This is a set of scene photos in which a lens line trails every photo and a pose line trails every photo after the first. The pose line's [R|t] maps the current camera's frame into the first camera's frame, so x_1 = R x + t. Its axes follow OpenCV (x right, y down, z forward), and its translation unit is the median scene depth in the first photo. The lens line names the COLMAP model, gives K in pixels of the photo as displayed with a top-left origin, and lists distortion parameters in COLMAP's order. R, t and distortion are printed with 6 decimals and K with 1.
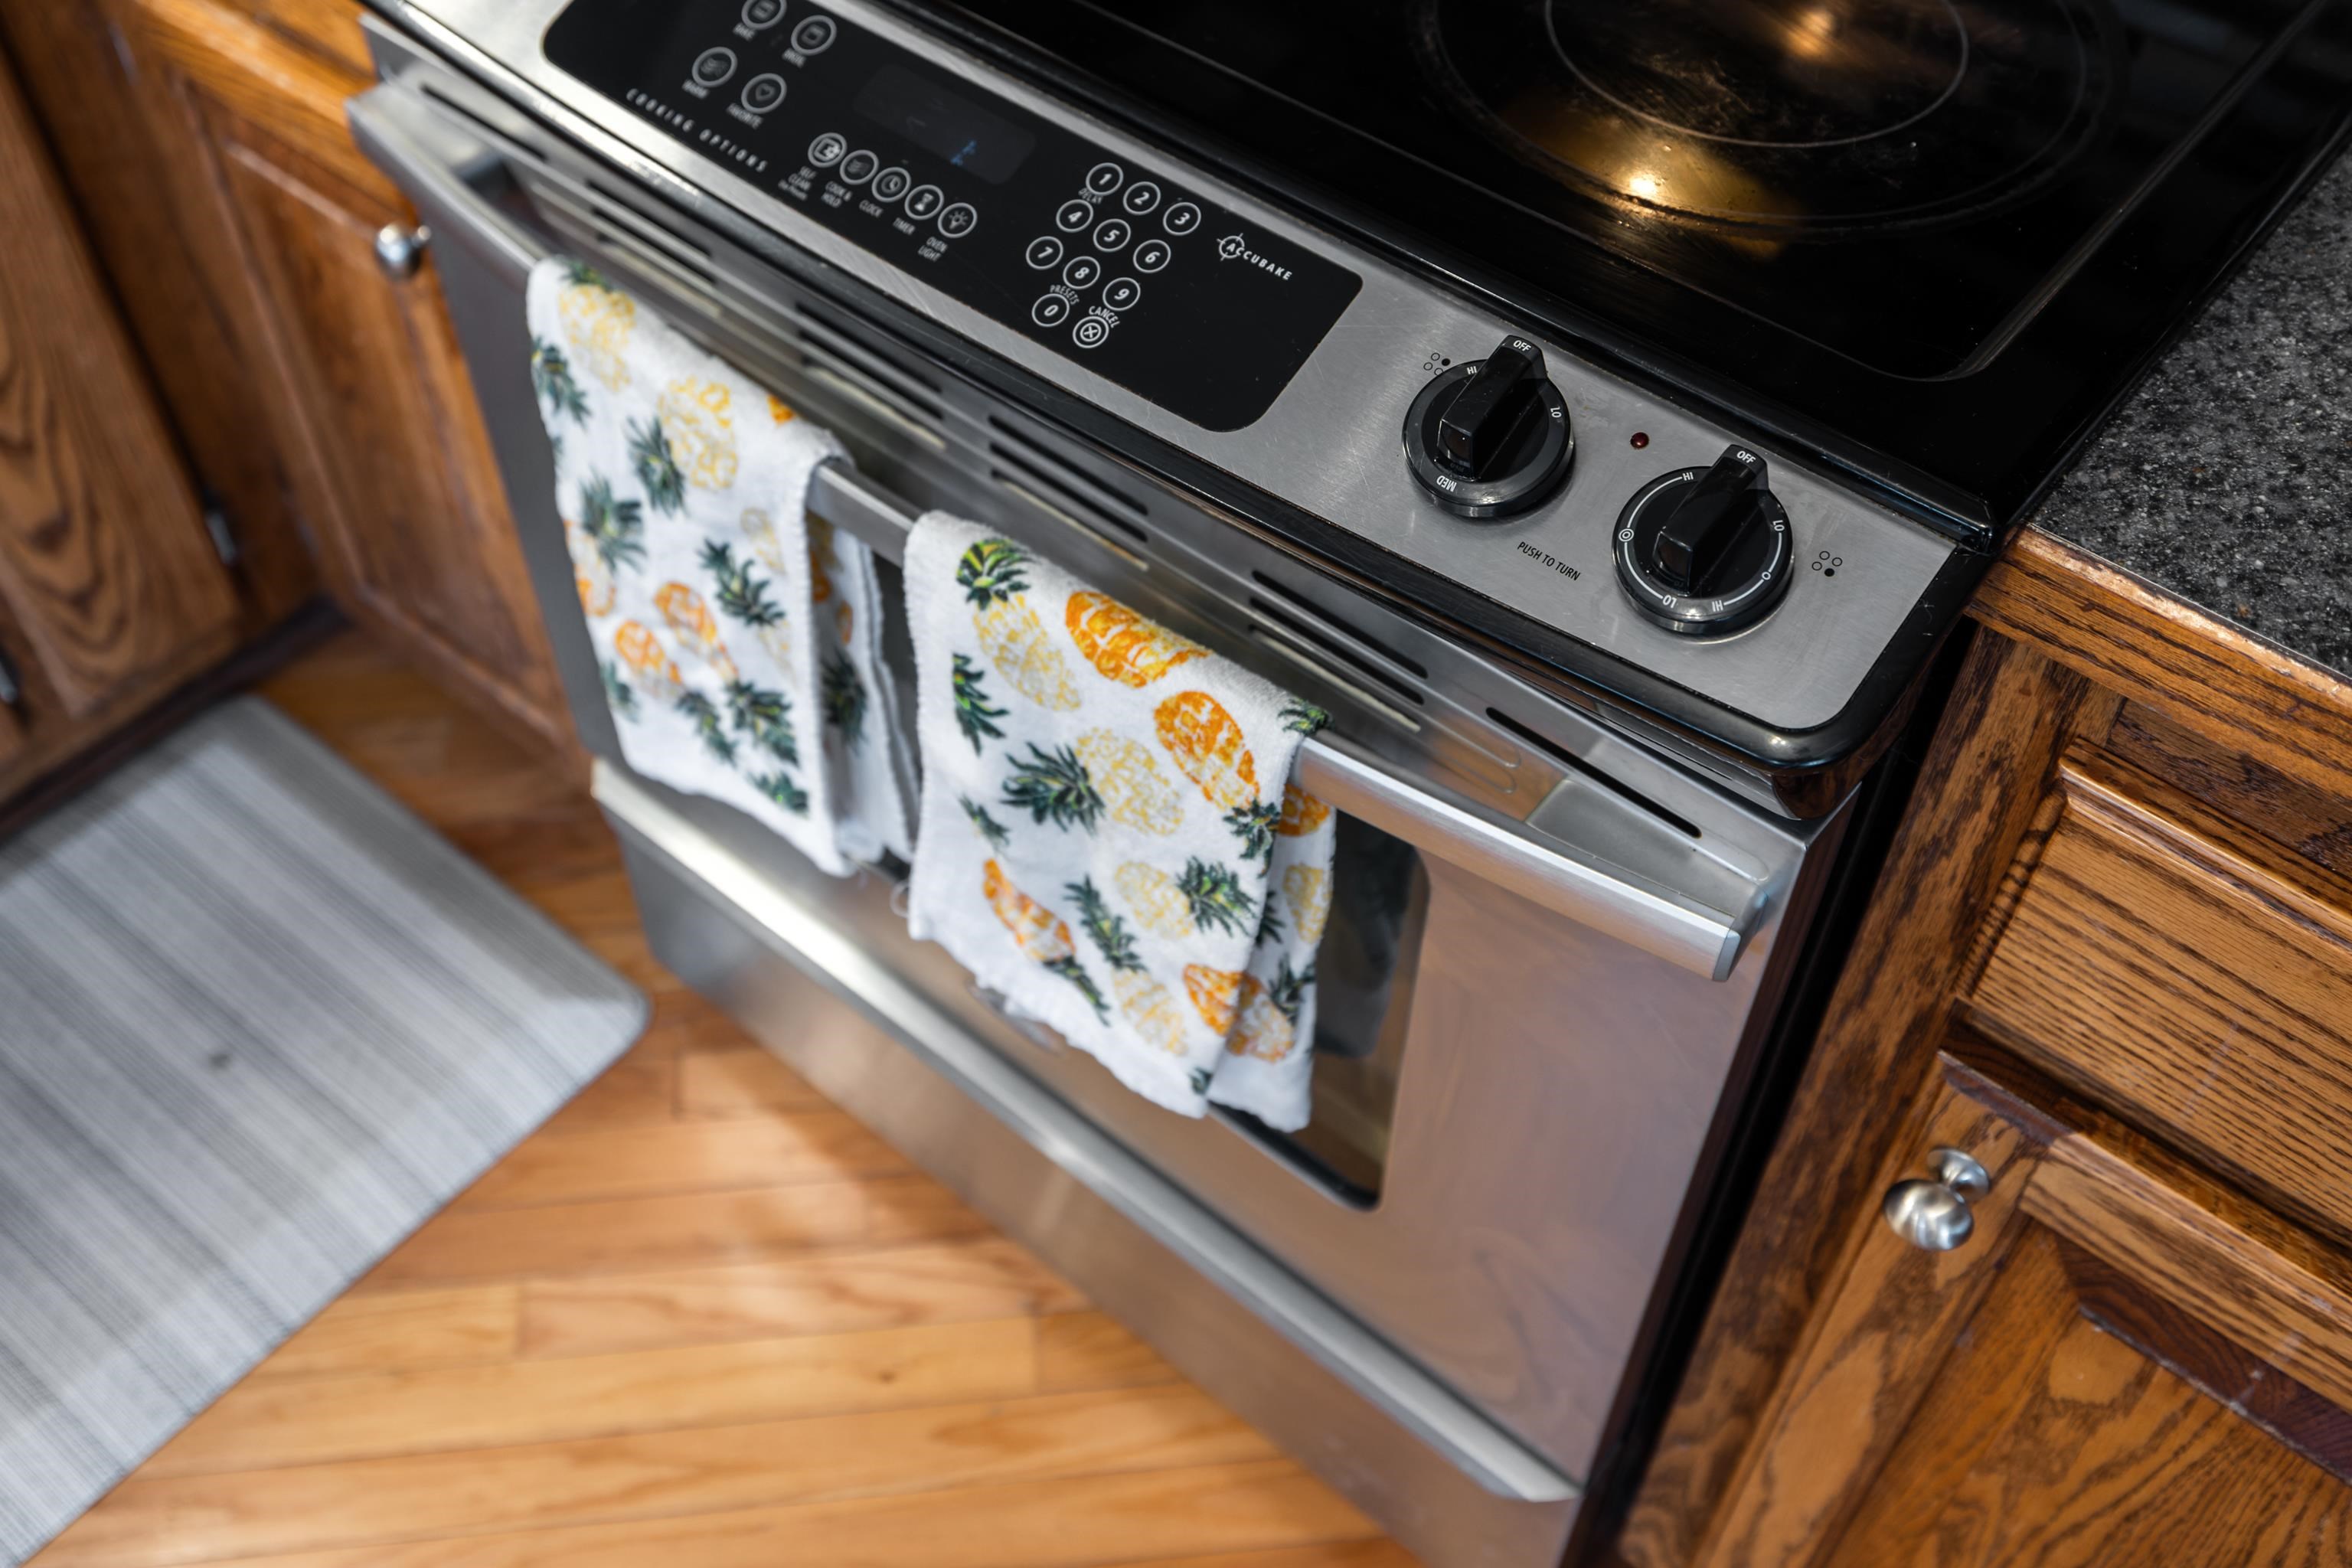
lens RADIAL K [[2259.8, 0, 1176.0], [0, 2259.8, 784.0], [0, 0, 1]] dist [0.005334, -0.001993]
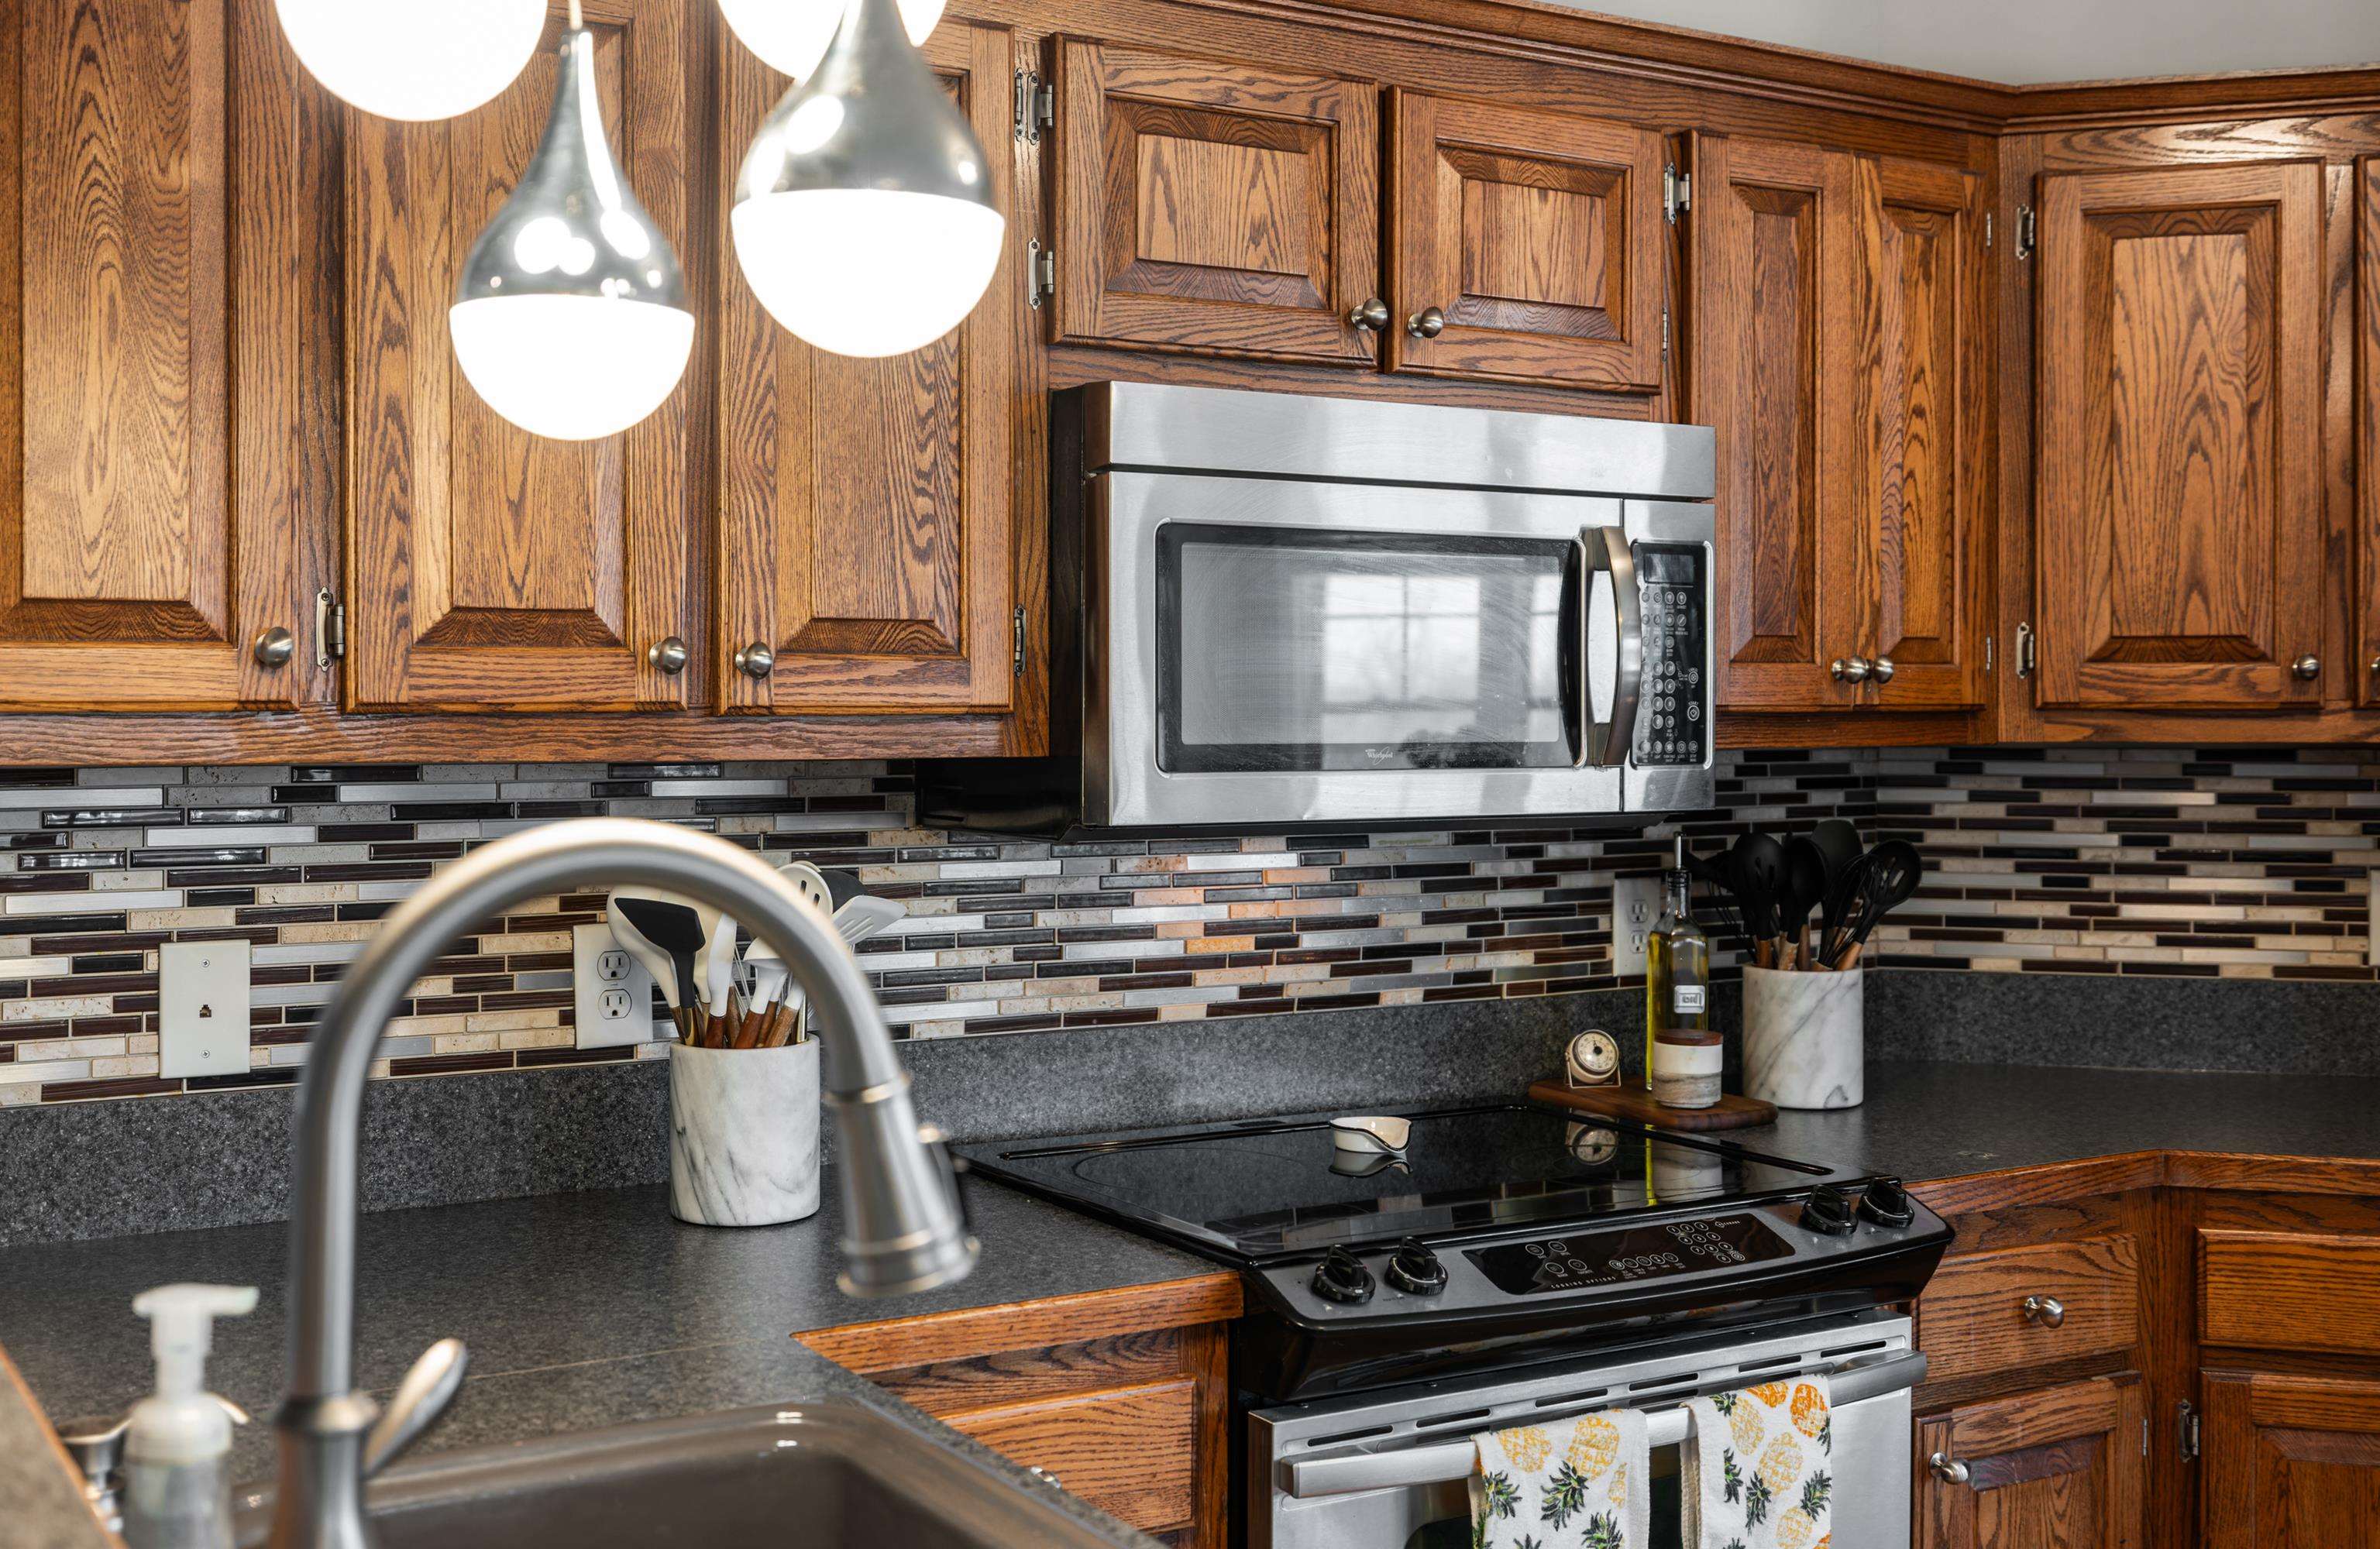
lens RADIAL K [[2489.7, 0, 1090.4], [0, 2489.7, 710.5], [0, 0, 1]] dist [0.005780, 0.003369]
pose [[0.354856, -0.010344, 0.934864, -2.537139], [0.716428, 0.645455, -0.264800, -0.316014], [-0.600673, 0.763728, 0.236454, 0.201676]]
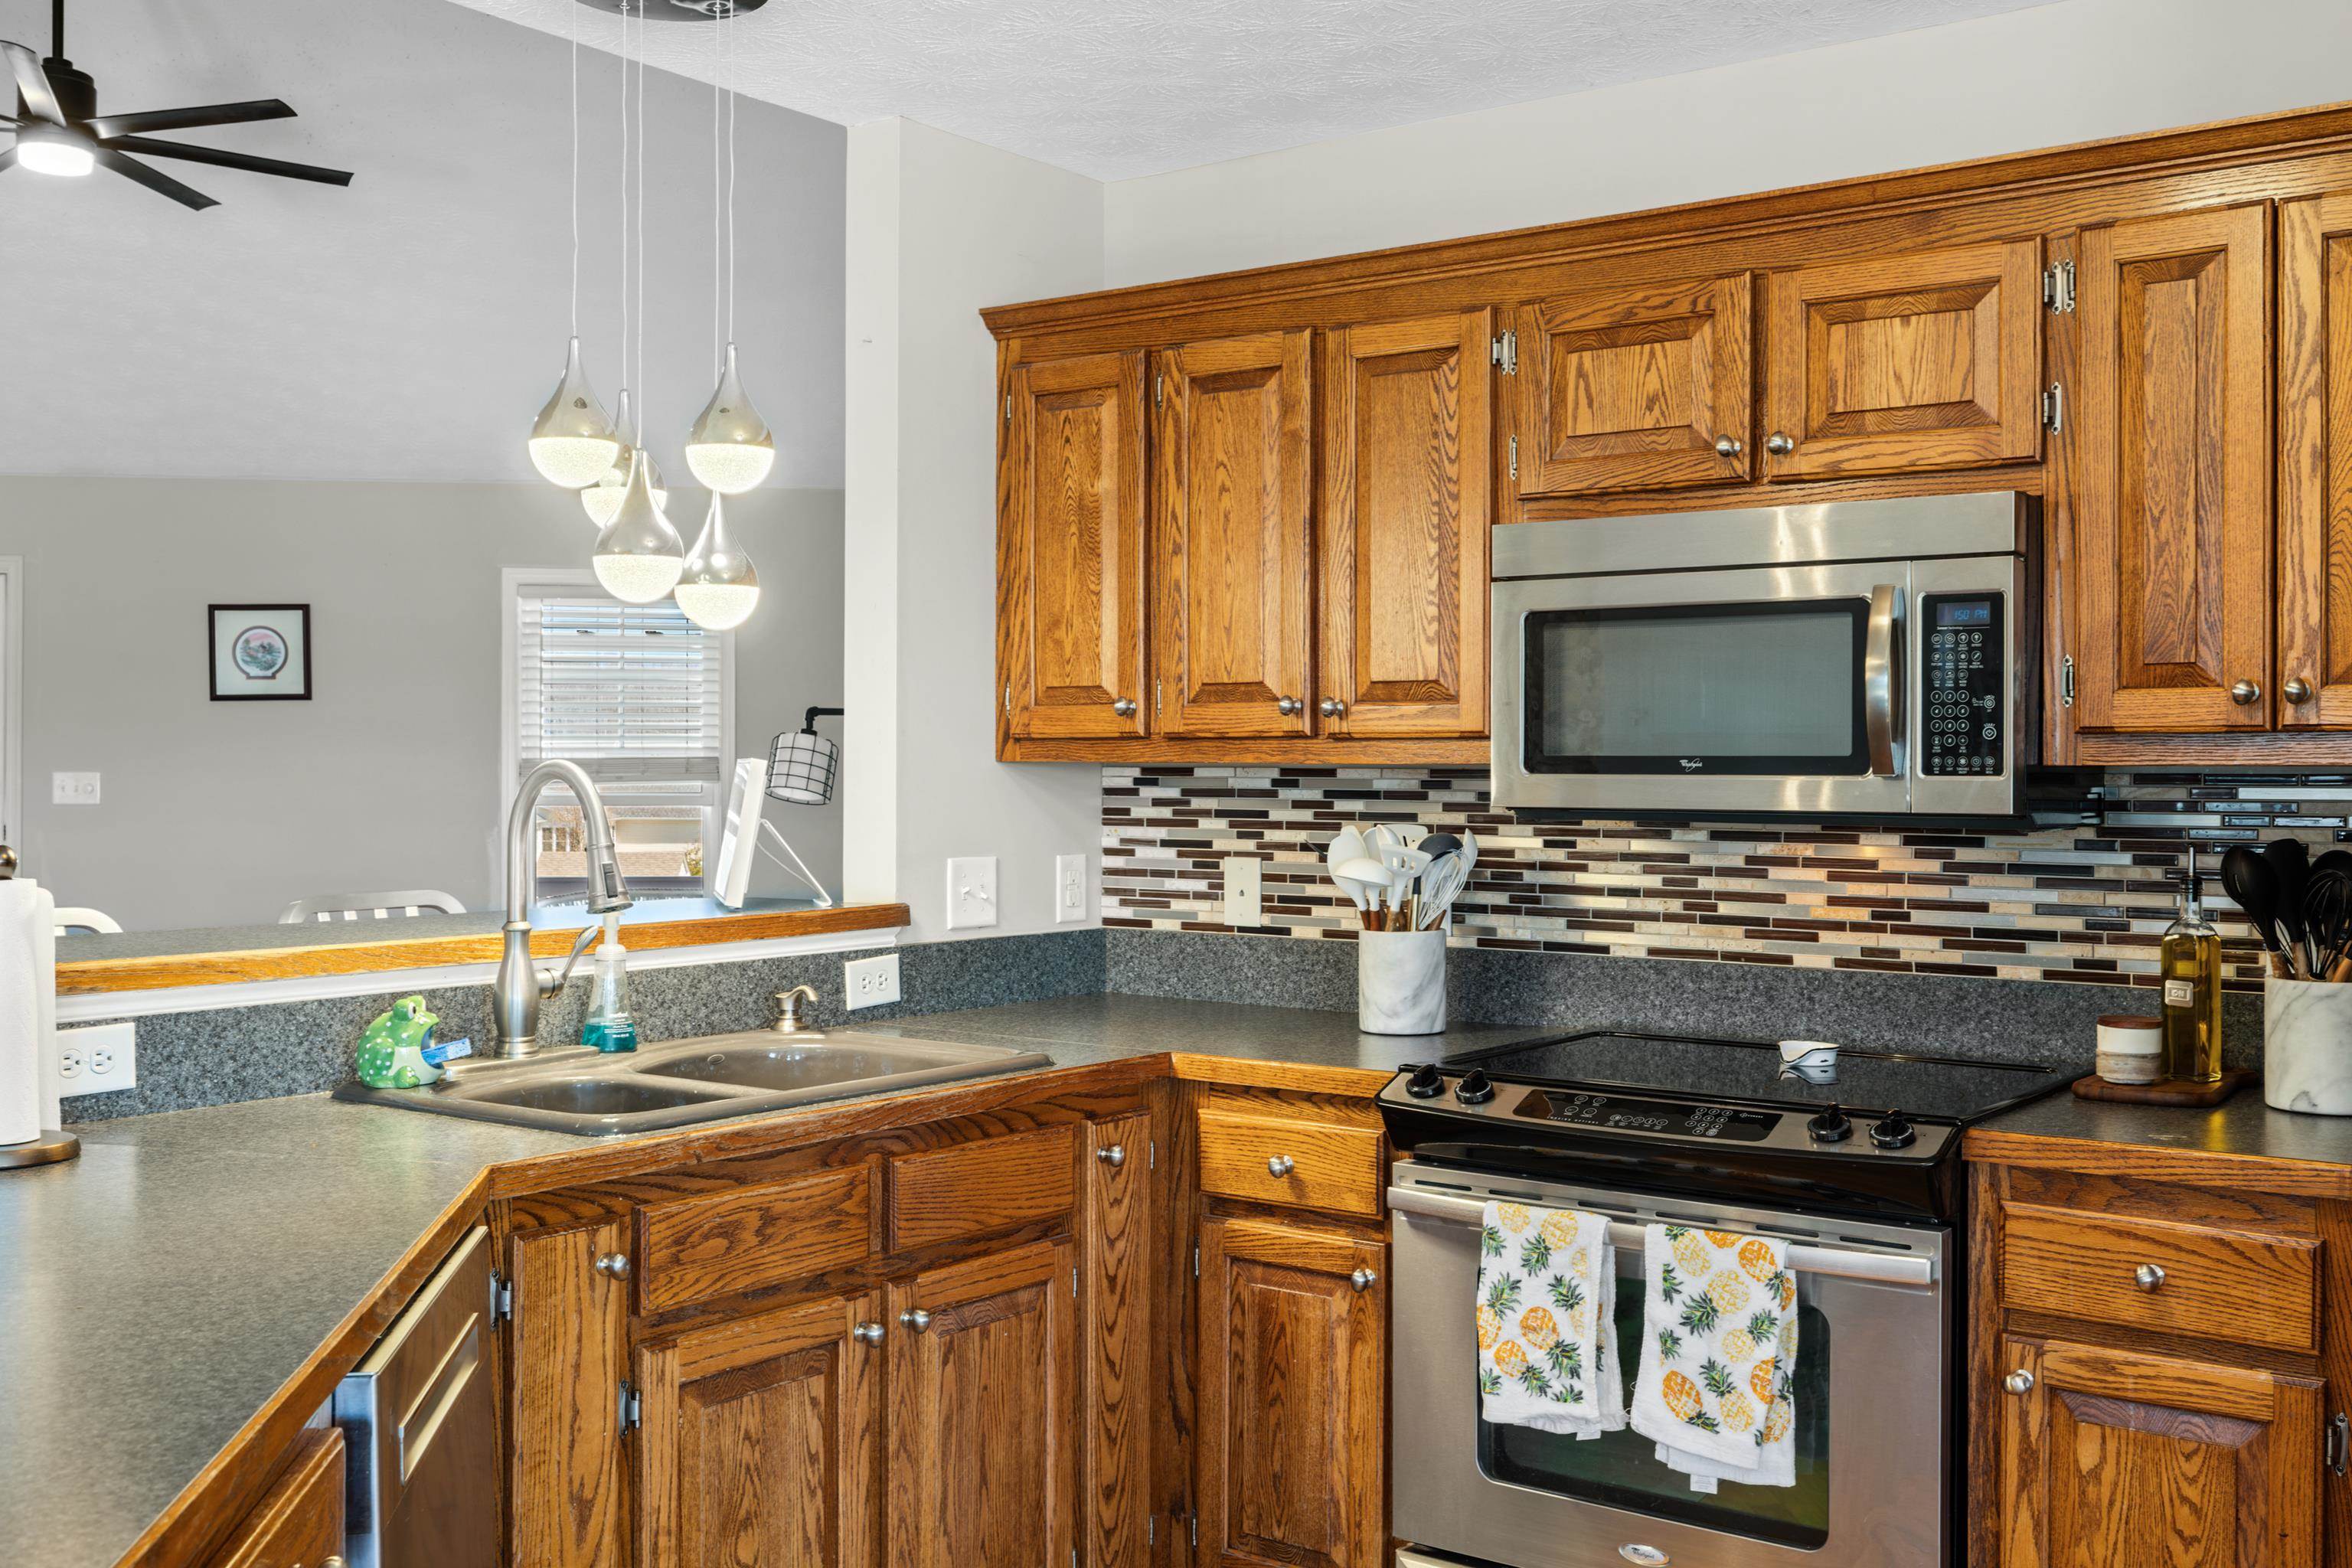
lens RADIAL K [[2318.8, 0, 1179.9], [0, 2318.8, 771.4], [0, 0, 1]] dist [0.000052, 0.005025]
pose [[0.998970, -0.006389, 0.044925, -0.868358], [0.038361, 0.647762, -0.760876, 1.839097], [-0.024239, 0.761816, 0.647340, -1.530129]]
